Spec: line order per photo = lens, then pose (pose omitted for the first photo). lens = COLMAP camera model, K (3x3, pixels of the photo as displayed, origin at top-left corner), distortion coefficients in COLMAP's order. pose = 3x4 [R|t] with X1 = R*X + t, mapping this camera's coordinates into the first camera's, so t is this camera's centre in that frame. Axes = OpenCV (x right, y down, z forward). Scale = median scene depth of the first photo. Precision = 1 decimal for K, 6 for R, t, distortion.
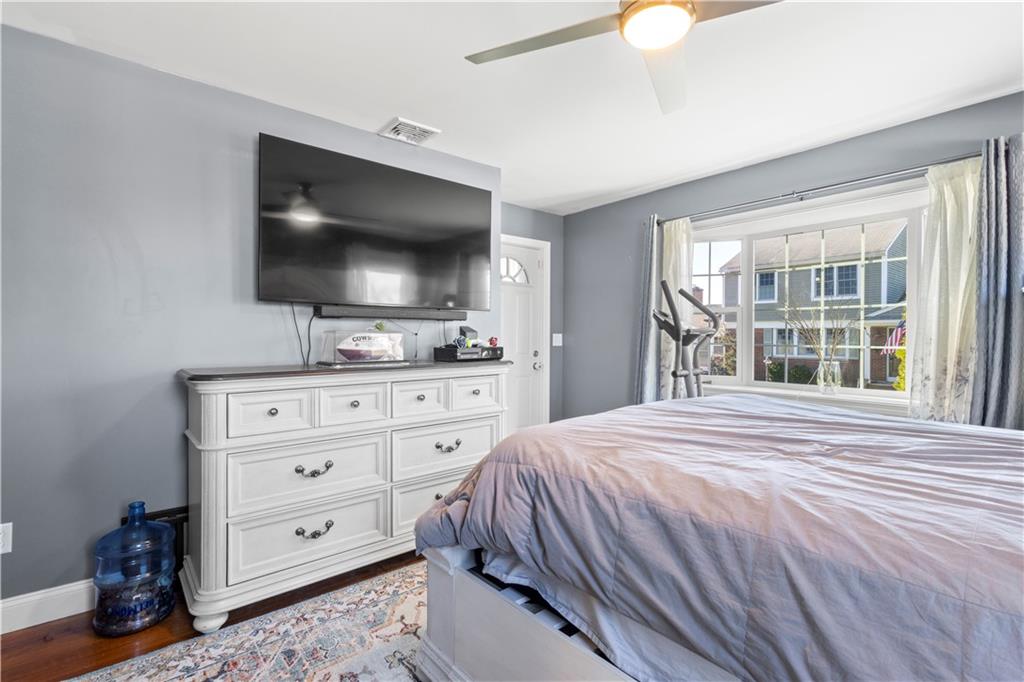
lens RADIAL K [[470.3, 0, 514.6], [0, 470.3, 338.1], [0, 0, 1]] dist [-0.001485, 0.000077]
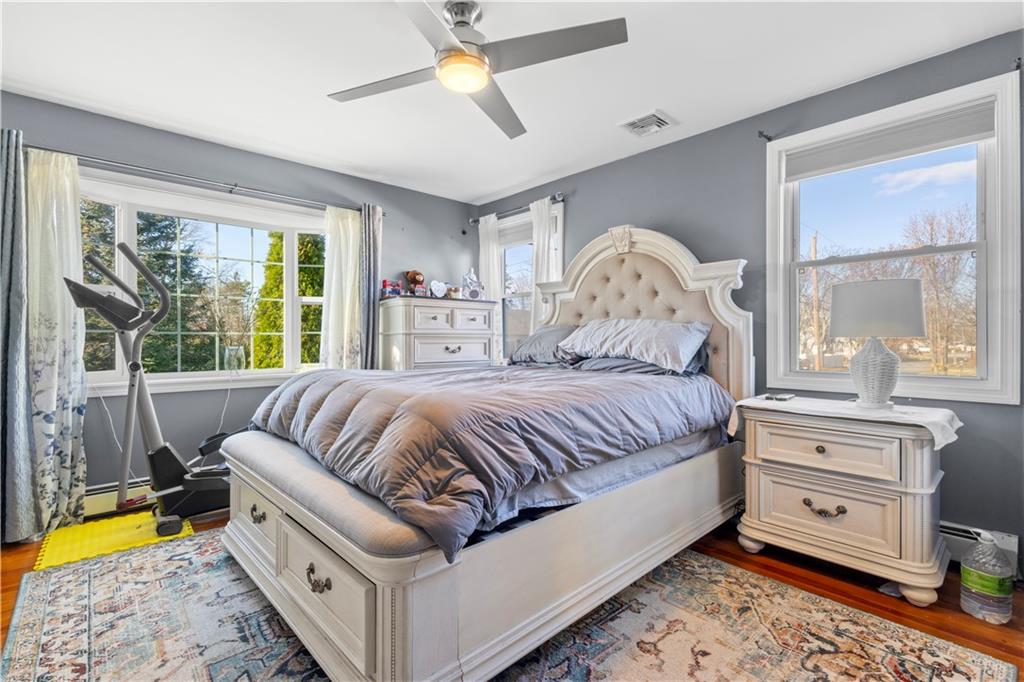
lens RADIAL K [[470.3, 0, 513.2], [0, 470.3, 338.7], [0, 0, 1]] dist [-0.001485, 0.000077]
pose [[-0.053779, -0.004999, 0.998540, -0.571247], [0.003667, 0.999980, 0.005204, 0.034773], [-0.998546, 0.003942, -0.053760, 0.515793]]
